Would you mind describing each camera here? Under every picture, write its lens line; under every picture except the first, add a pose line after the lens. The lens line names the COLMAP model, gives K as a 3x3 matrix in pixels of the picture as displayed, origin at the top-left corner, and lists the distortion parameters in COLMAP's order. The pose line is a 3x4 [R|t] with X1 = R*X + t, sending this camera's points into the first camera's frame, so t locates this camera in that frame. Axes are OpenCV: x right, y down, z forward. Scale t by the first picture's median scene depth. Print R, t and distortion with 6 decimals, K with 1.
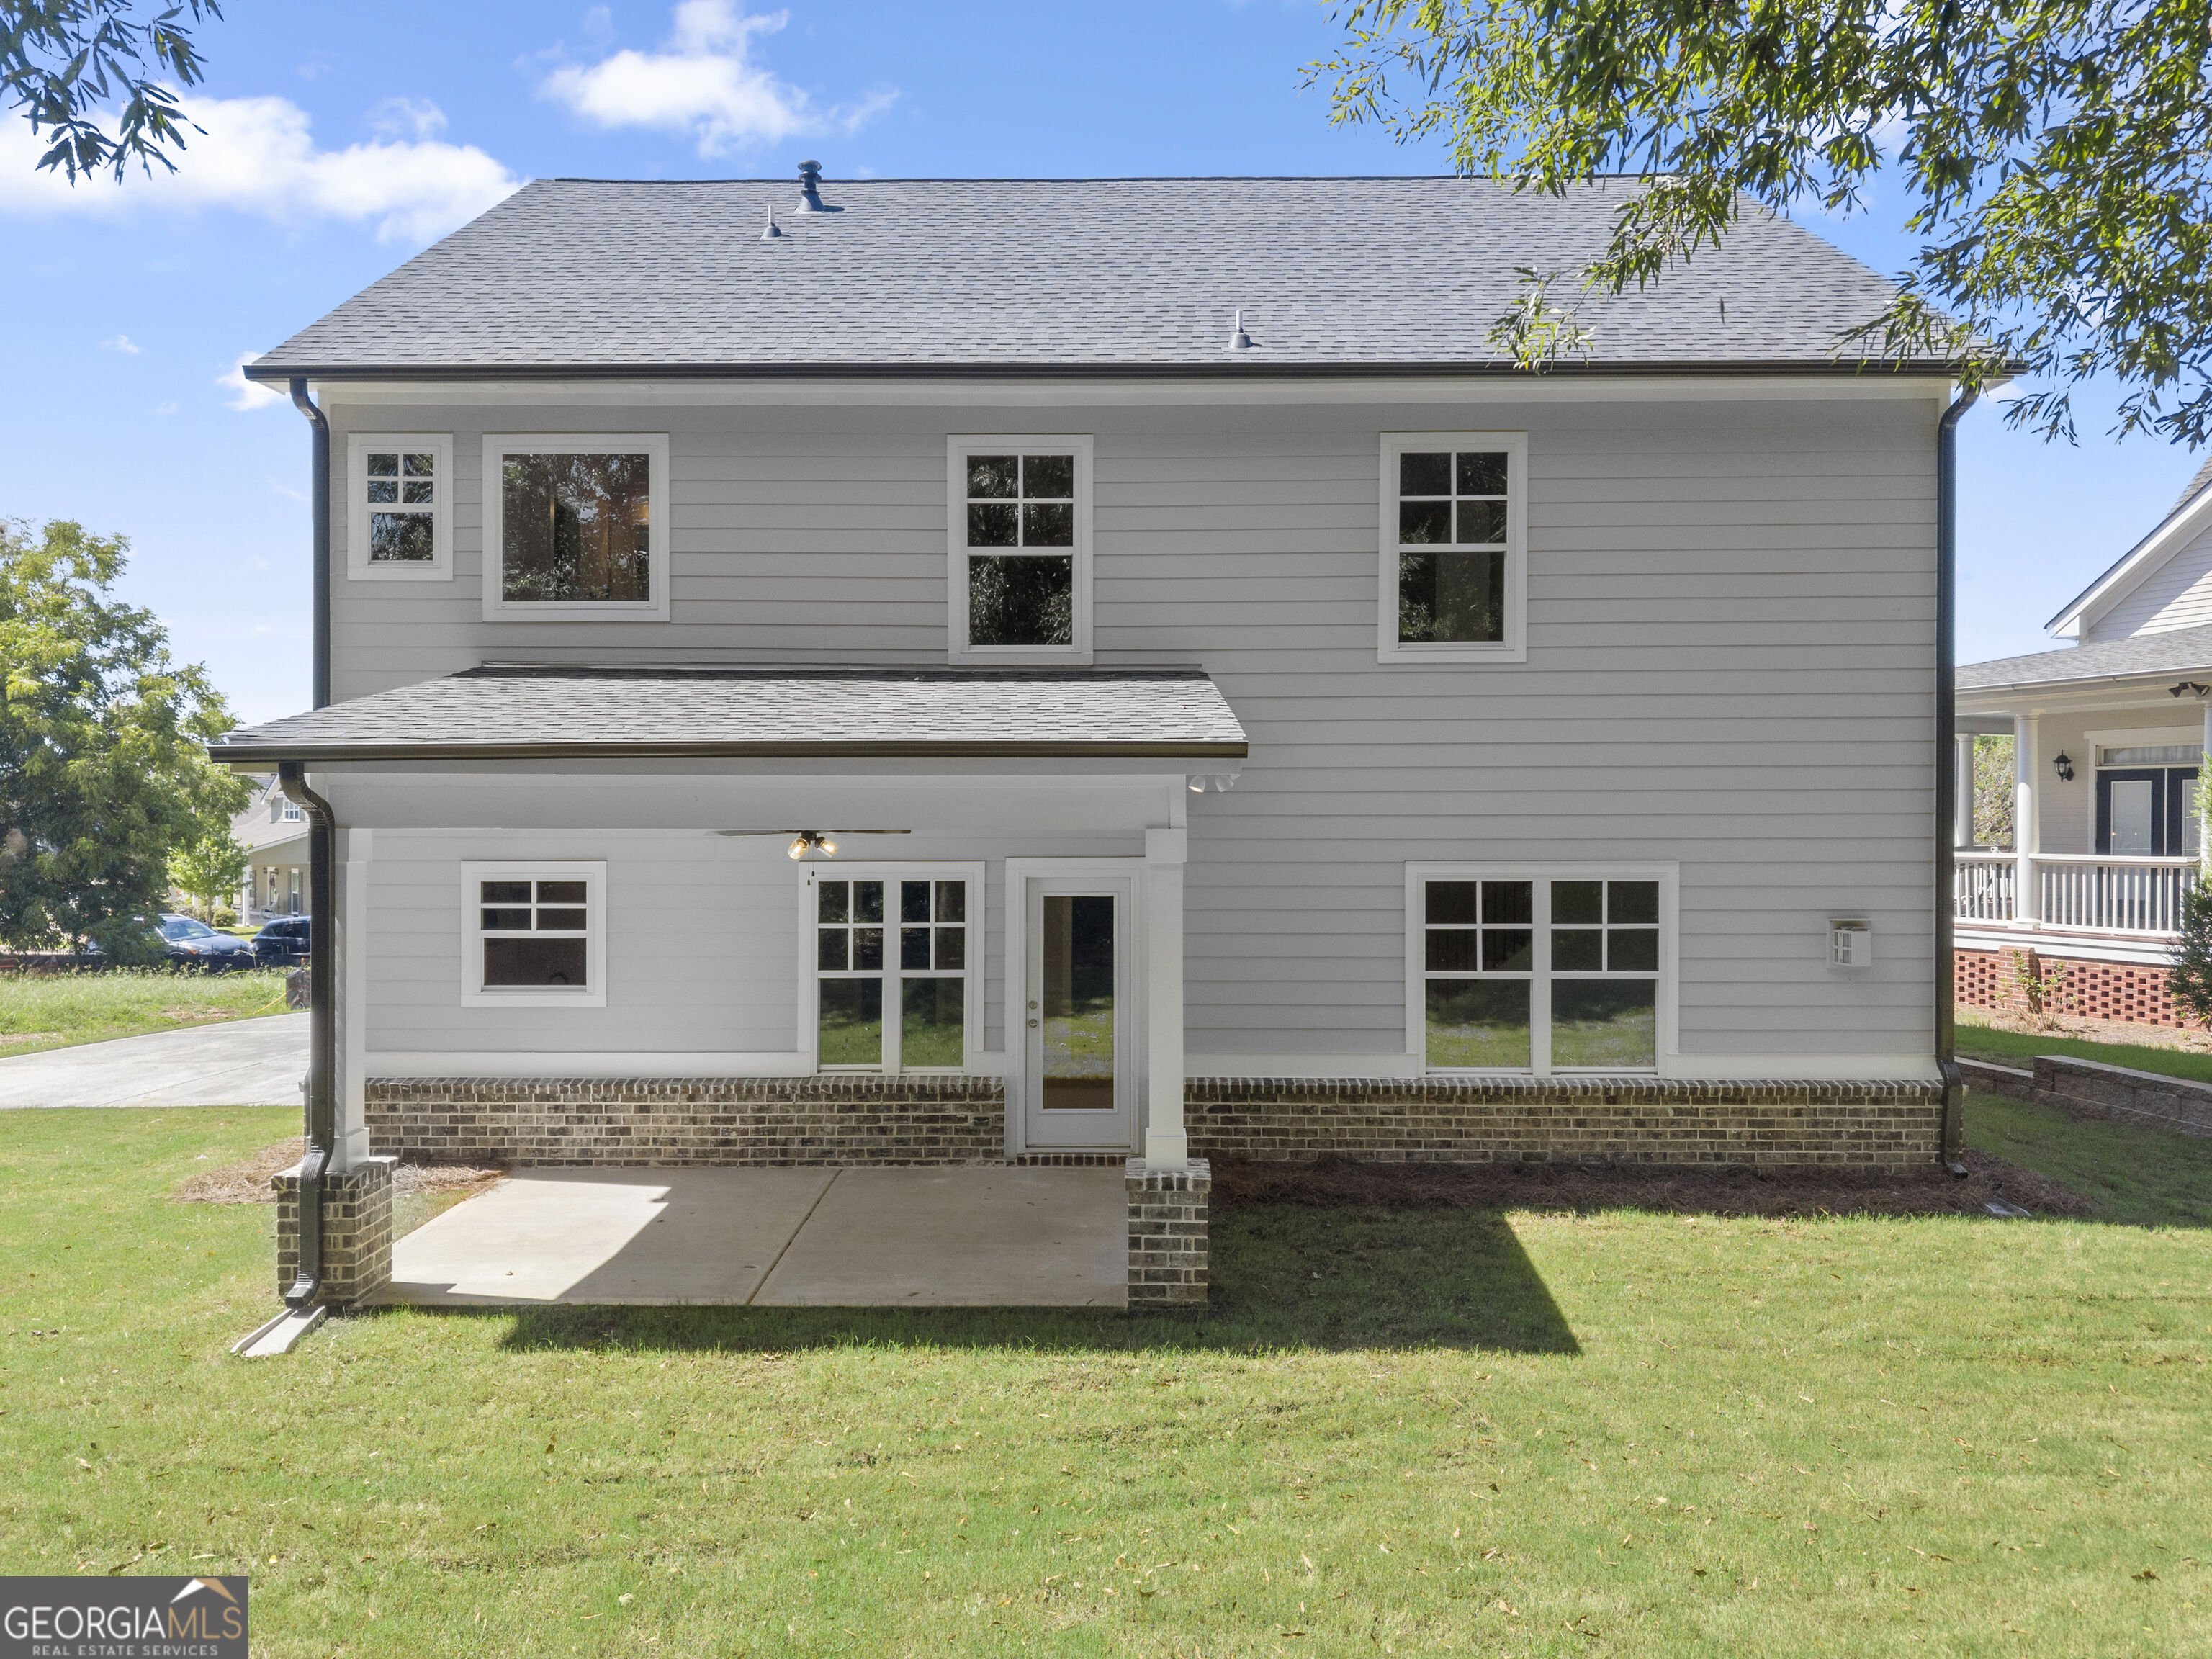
lens RADIAL K [[1491.4, 0, 1085.0], [0, 1491.4, 848.2], [0, 0, 1]] dist [0.022103, -0.018877]
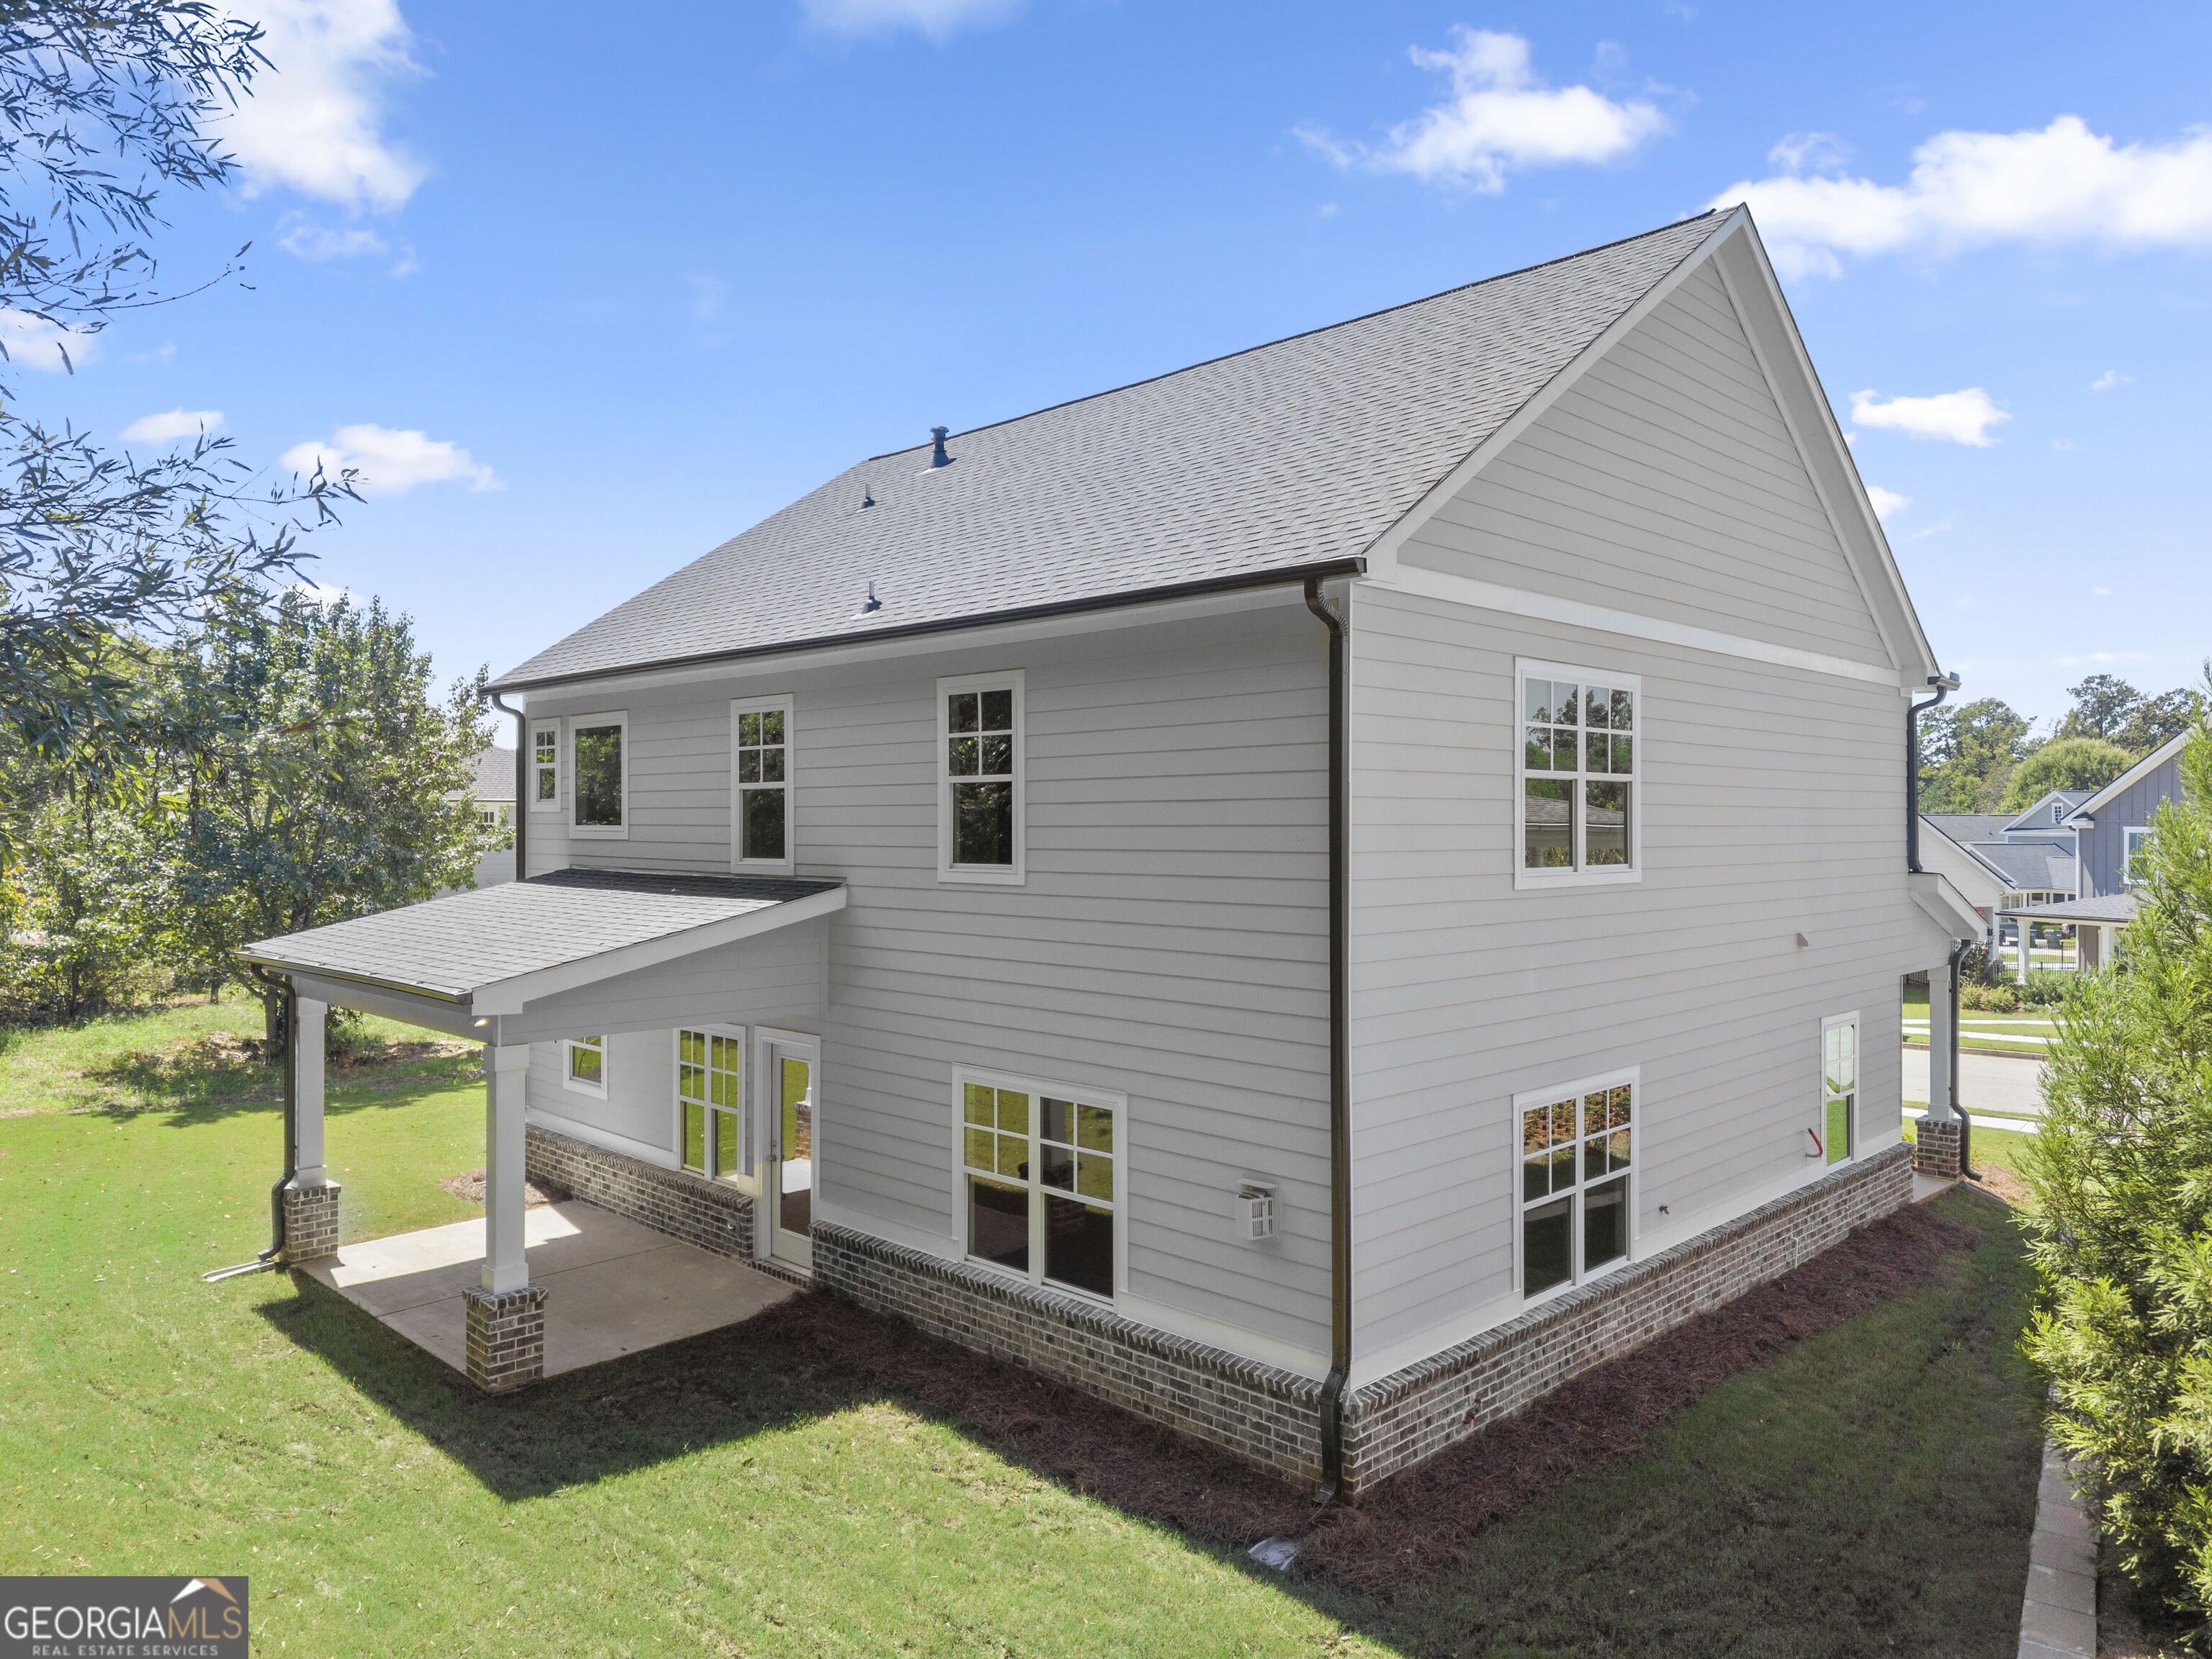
lens RADIAL K [[1491.4, 0, 1089.5], [0, 1491.4, 823.0], [0, 0, 1]] dist [0.022103, -0.018877]
pose [[0.716546, 0.000302, -0.697540, 1.058906], [-0.016604, 0.999724, -0.016623, -0.151610], [0.697342, 0.023493, 0.716353, 0.277730]]
